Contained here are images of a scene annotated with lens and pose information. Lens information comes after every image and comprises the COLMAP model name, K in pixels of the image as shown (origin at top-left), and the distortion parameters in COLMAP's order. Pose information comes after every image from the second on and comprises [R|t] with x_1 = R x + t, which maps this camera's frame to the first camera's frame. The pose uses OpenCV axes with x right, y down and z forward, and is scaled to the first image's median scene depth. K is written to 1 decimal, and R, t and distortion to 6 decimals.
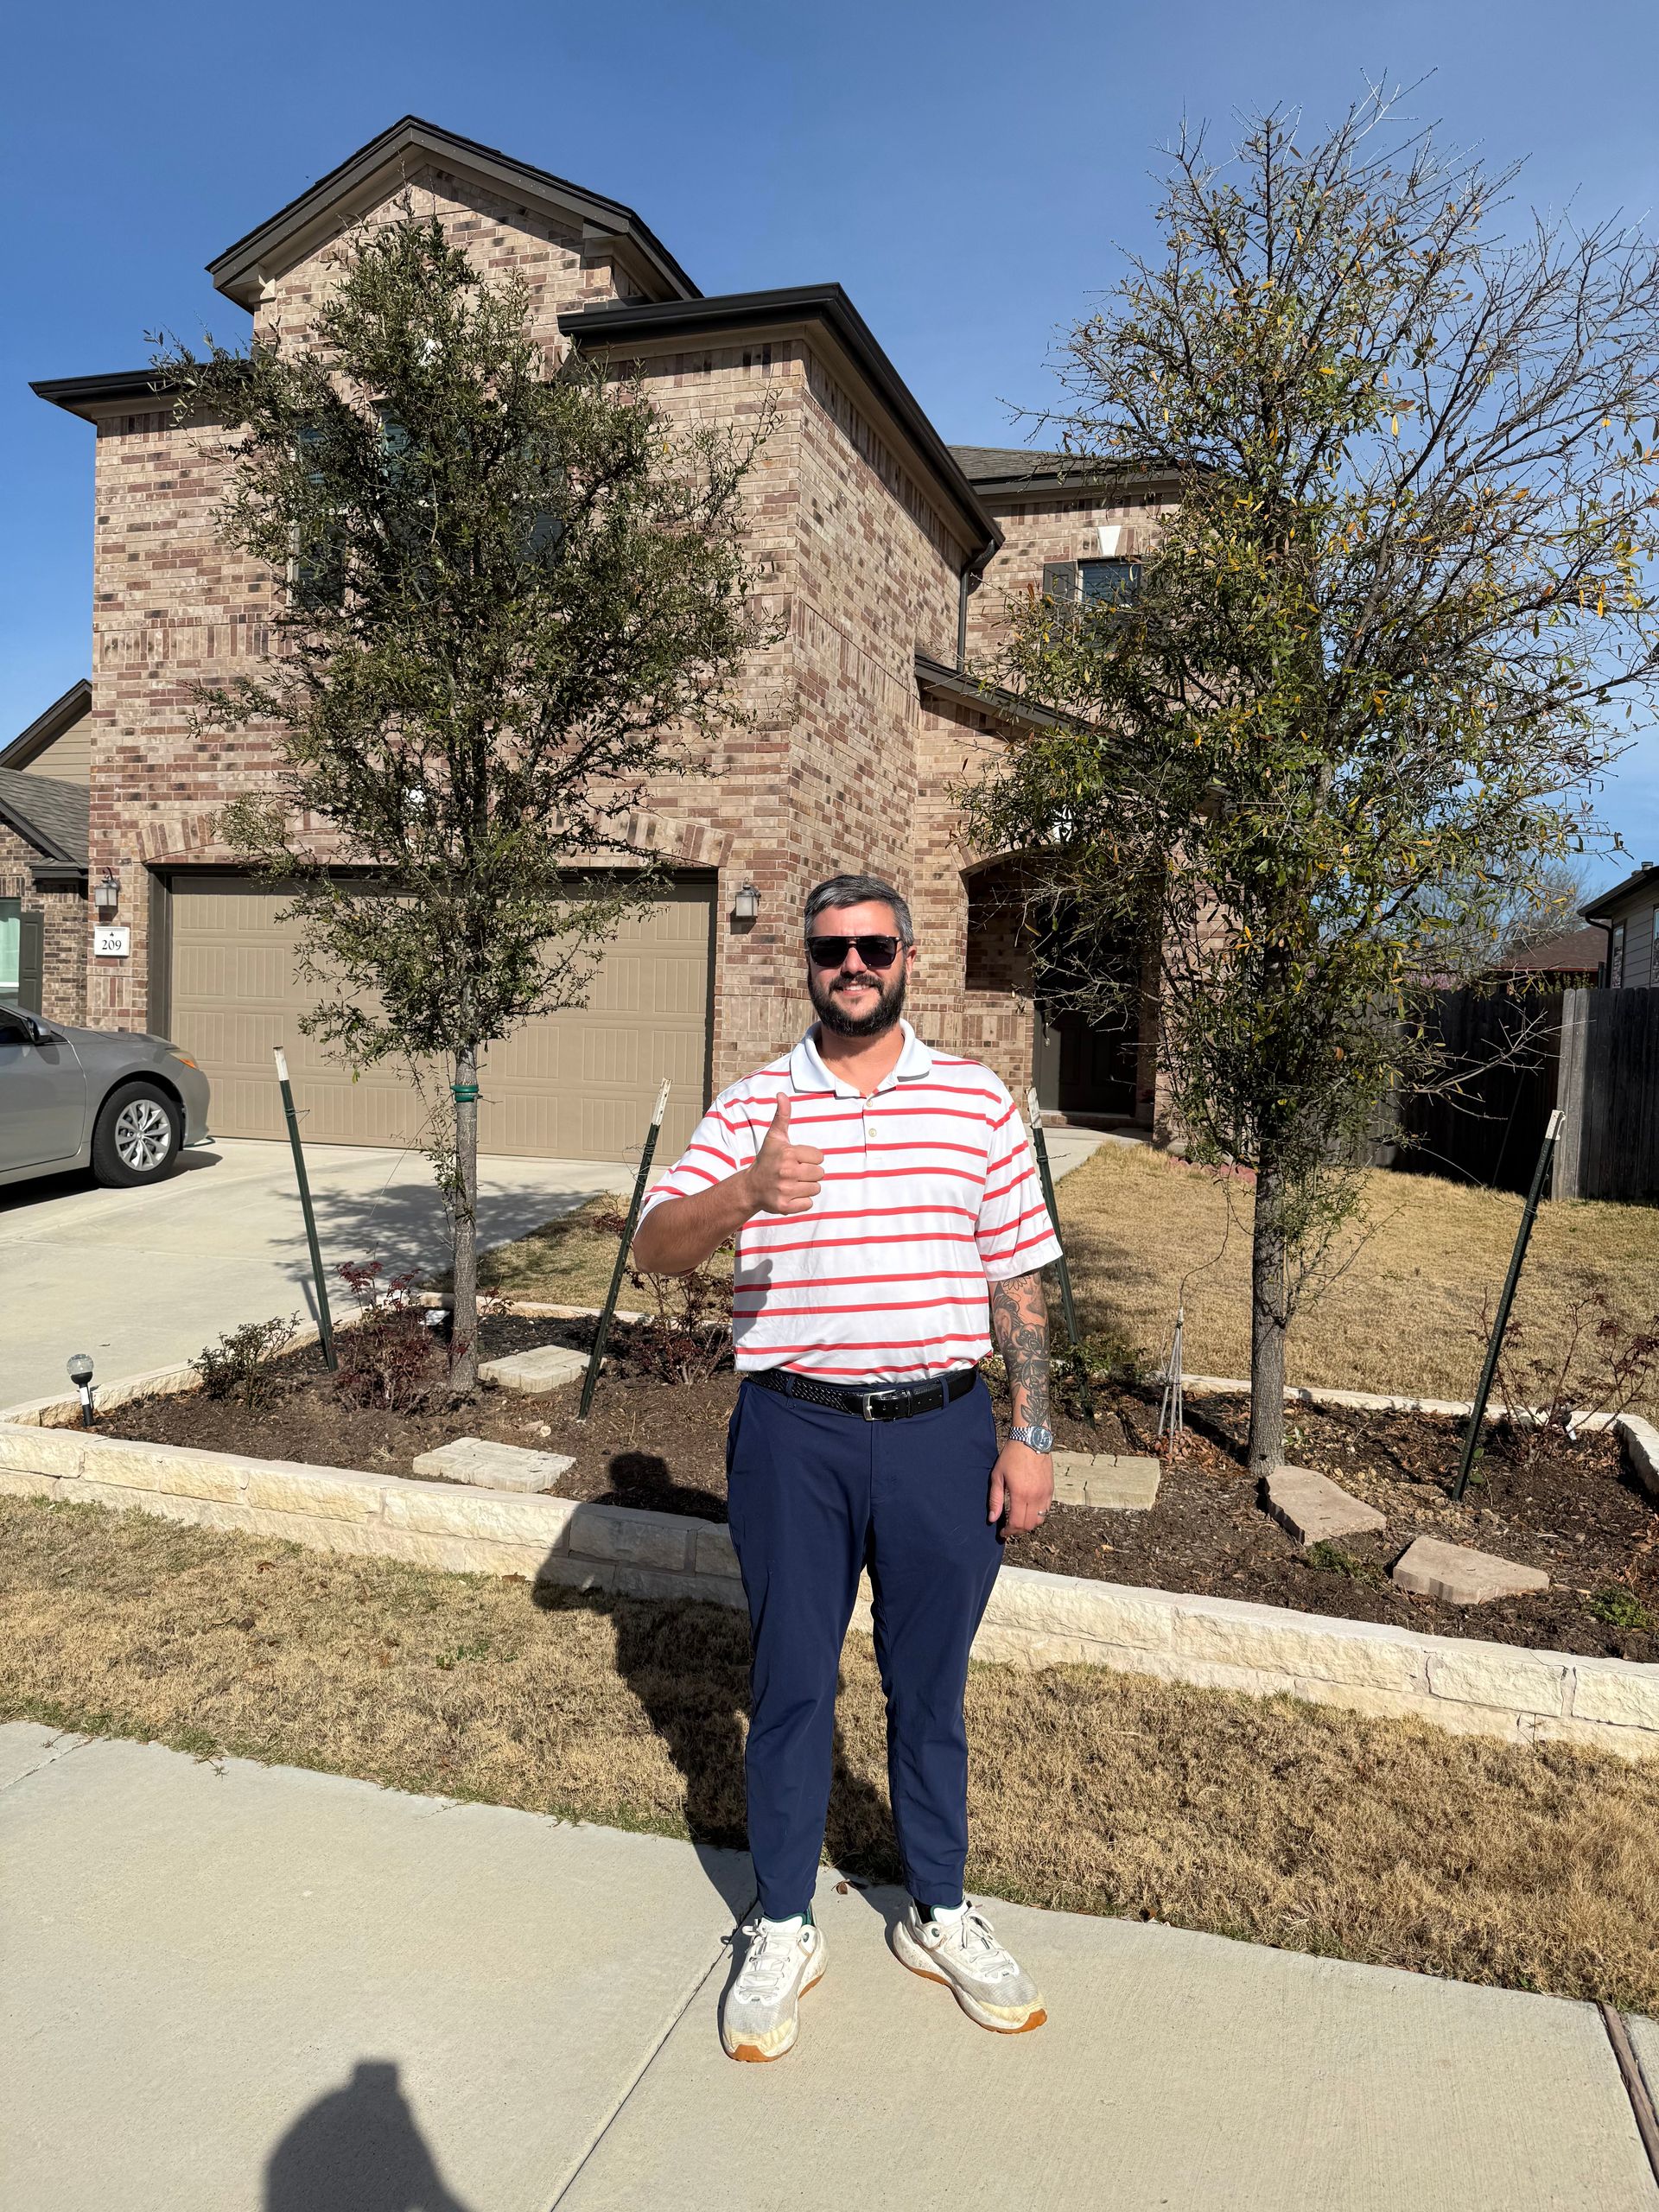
lens RADIAL K [[1563.6, 0, 817.1], [0, 1563.6, 1116.2], [0, 0, 1]] dist [0.144807, -0.250845]
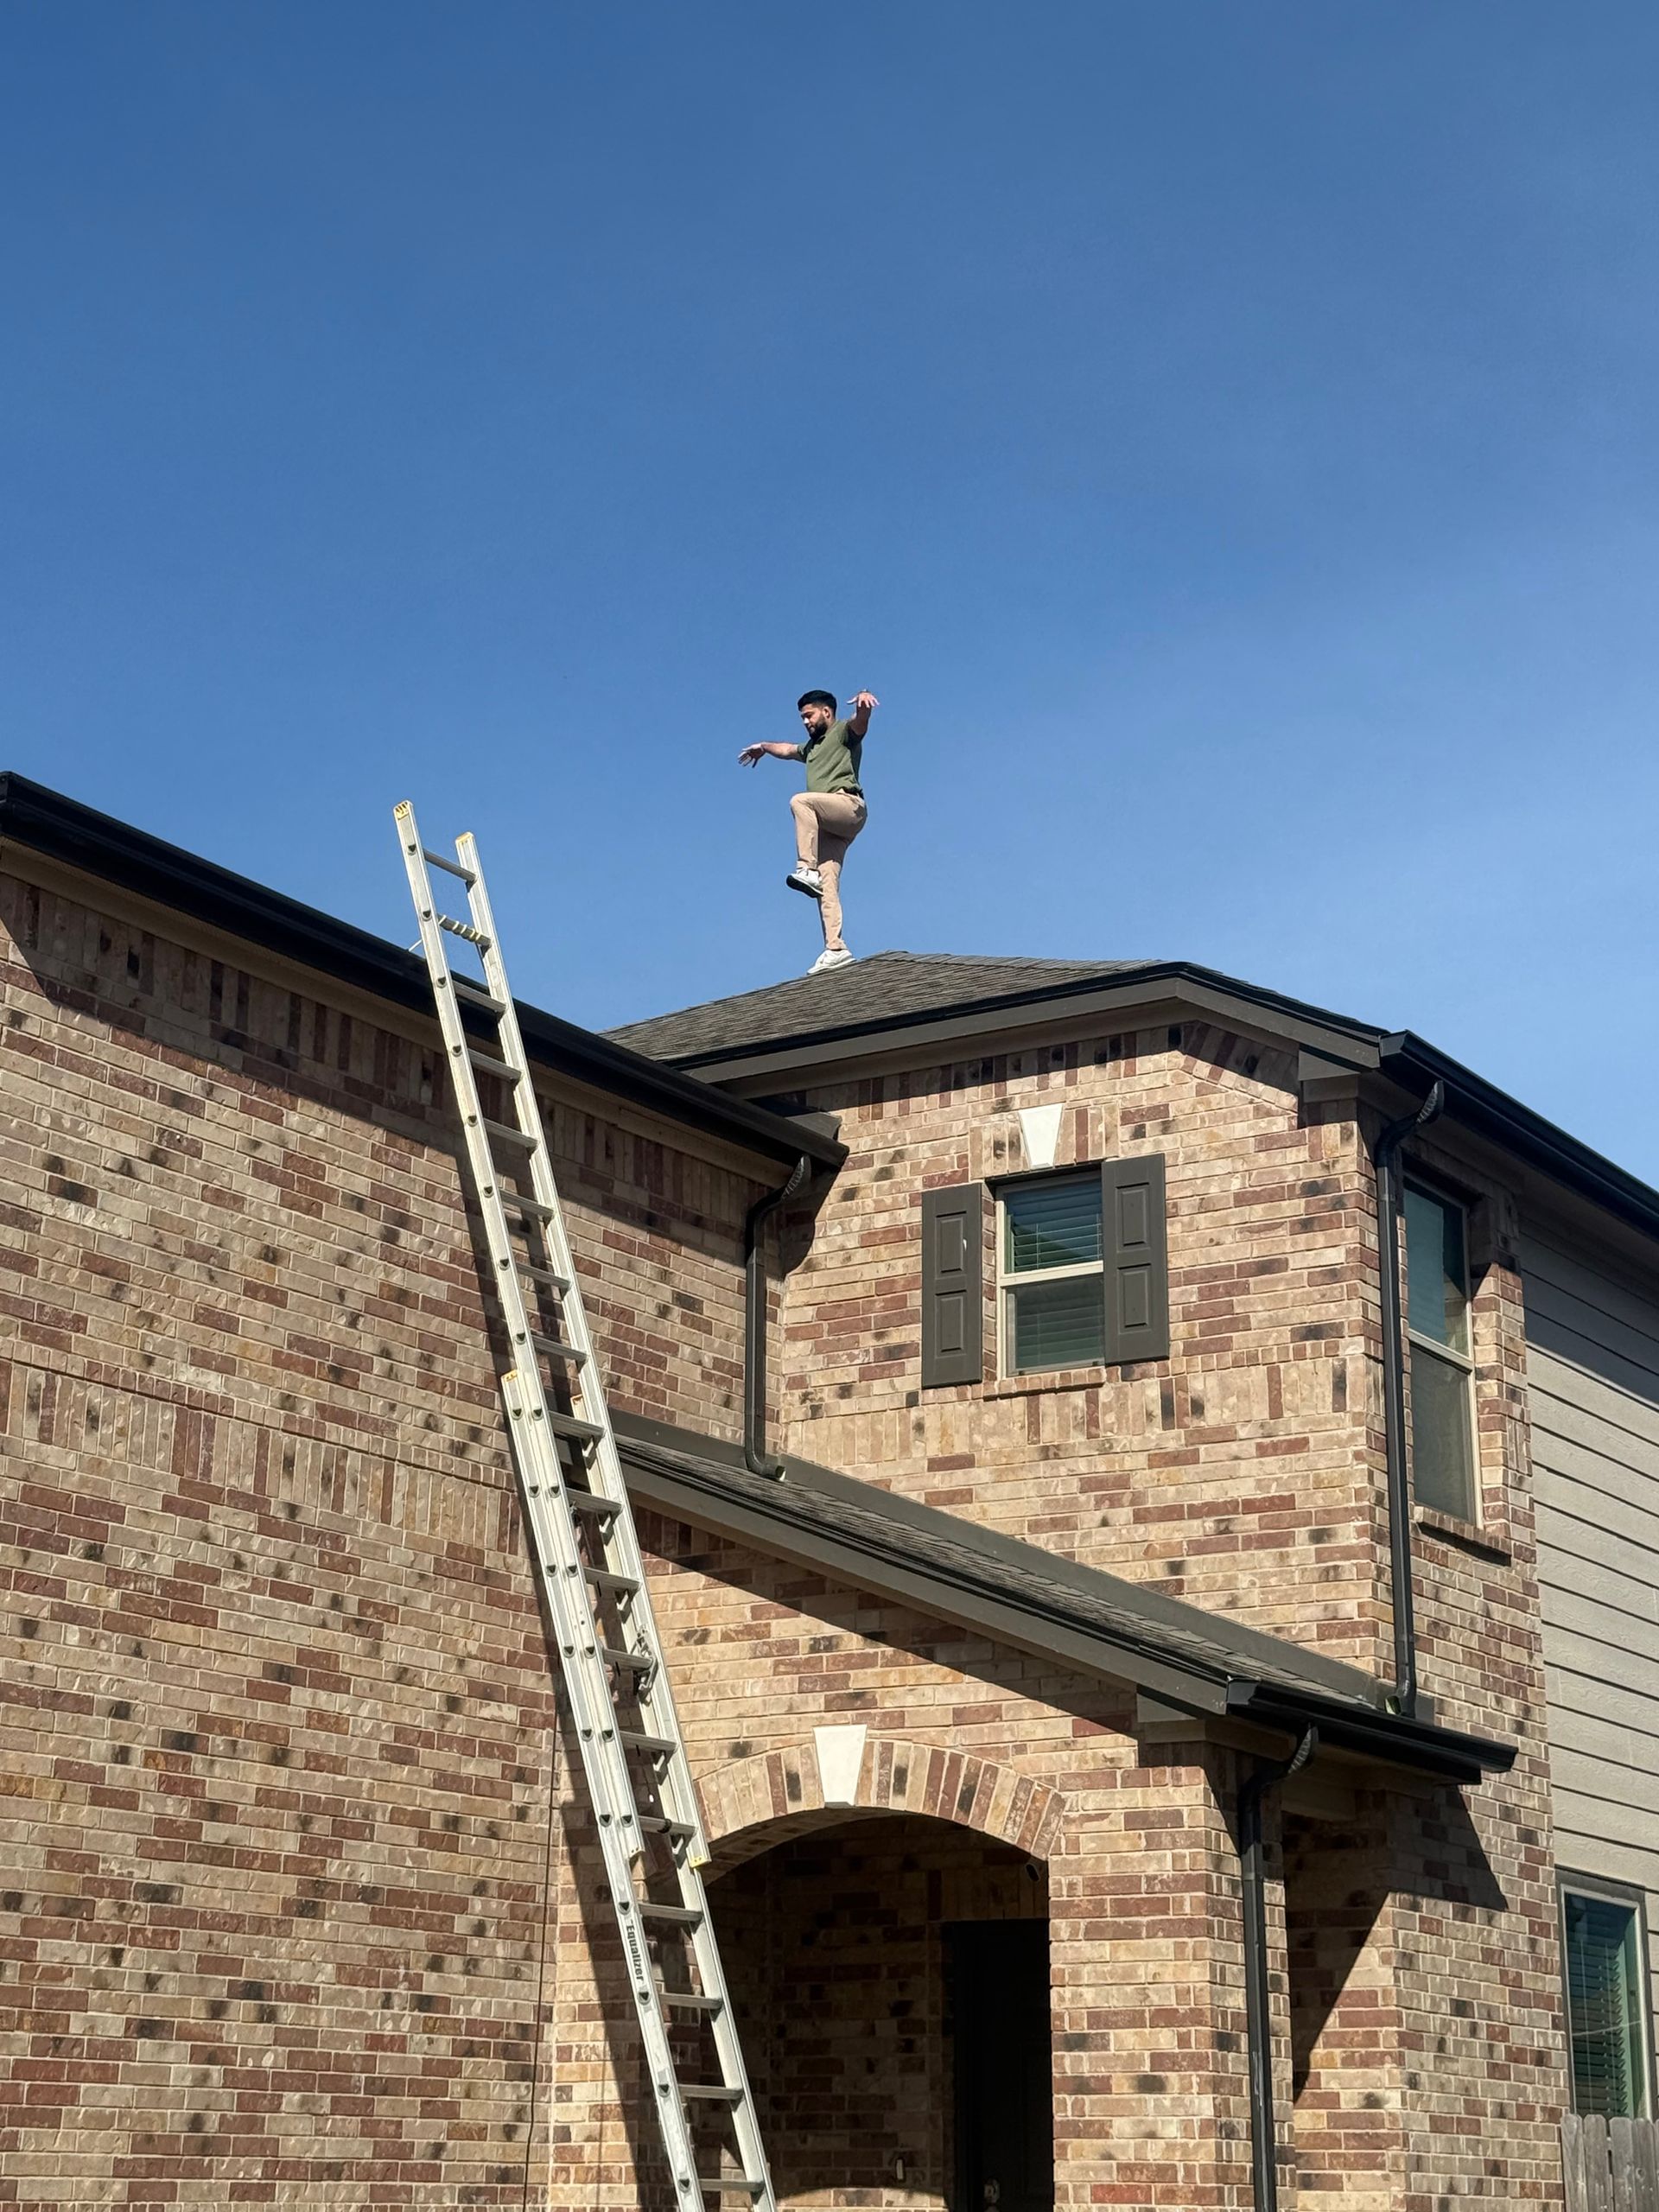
lens RADIAL K [[3664.1, 0, 798.9], [0, 3664.1, 1048.3], [0, 0, 1]] dist [0.169273, -0.192461]
pose [[0.966509, -0.099073, -0.236737, 0.439617], [0.009445, 0.935585, -0.352976, -0.010946], [0.256458, 0.338919, 0.905187, 0.006208]]
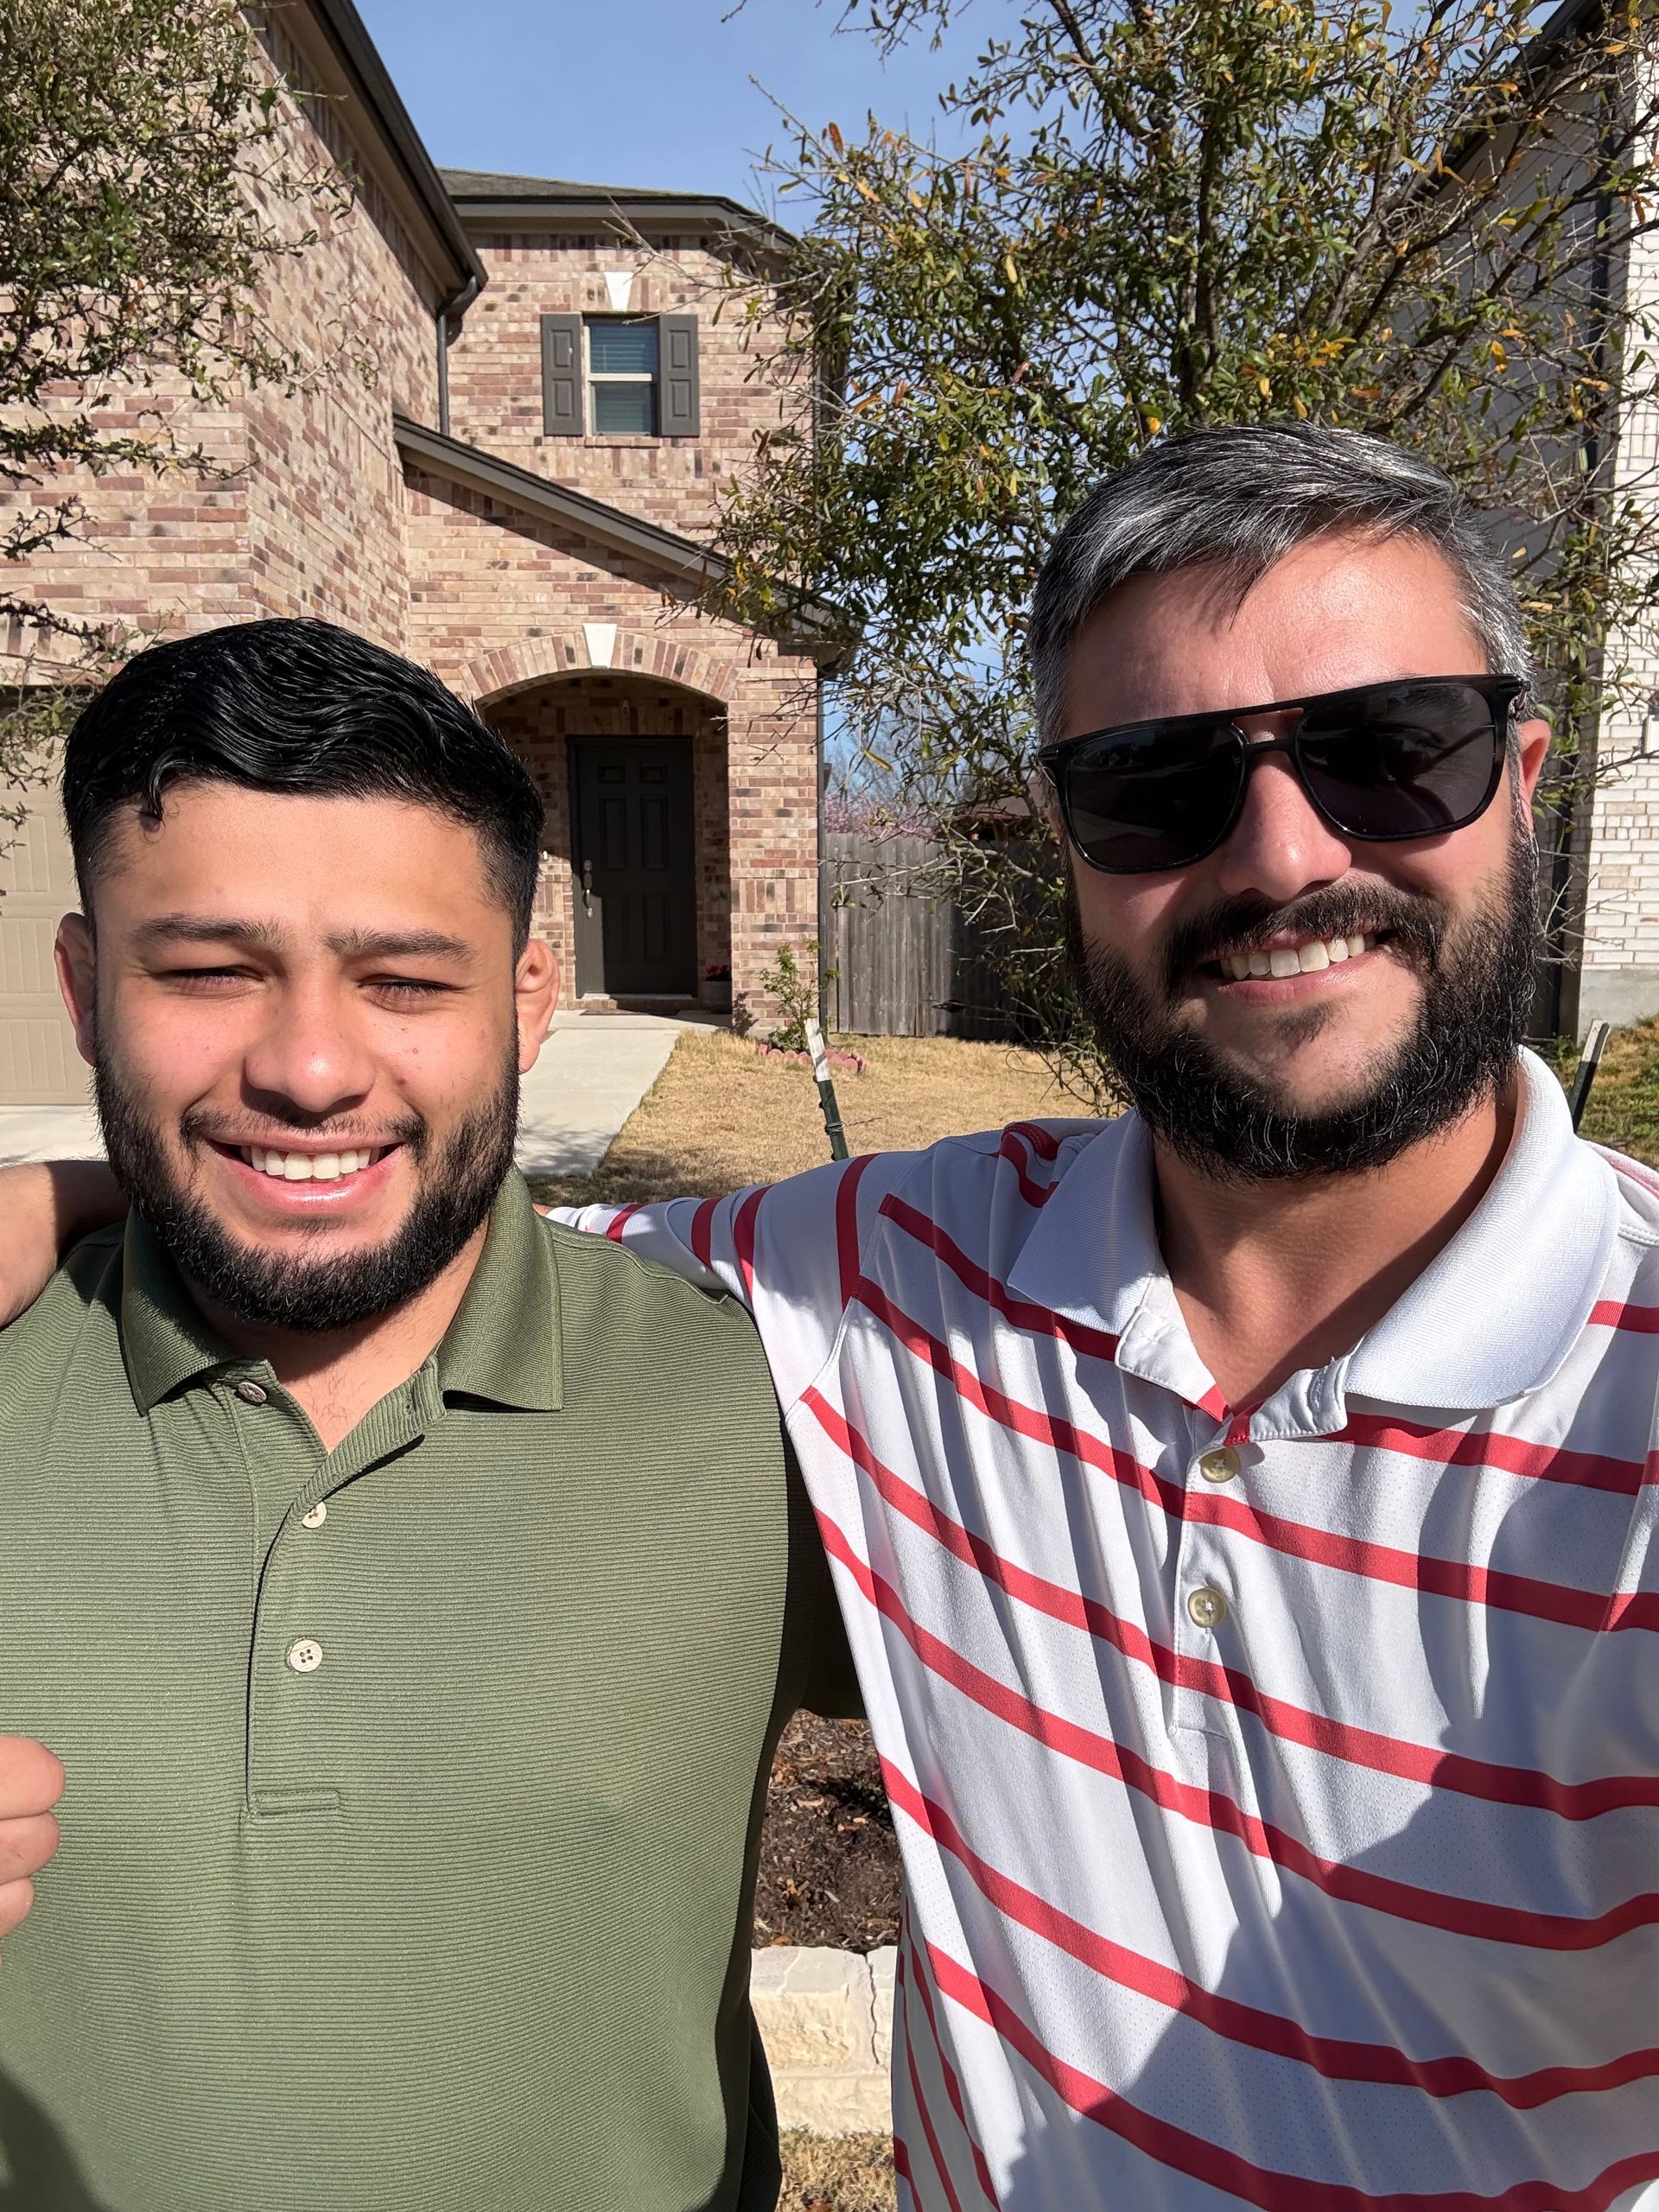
lens RADIAL K [[1597.4, 0, 845.3], [0, 1597.4, 1148.2], [0, 0, 1]] dist [0.123415, -0.204550]
pose [[0.938168, -0.086064, 0.335312, -0.030611], [0.050108, 0.992163, 0.114460, -0.016759], [-0.342536, -0.090581, 0.935128, 0.161441]]
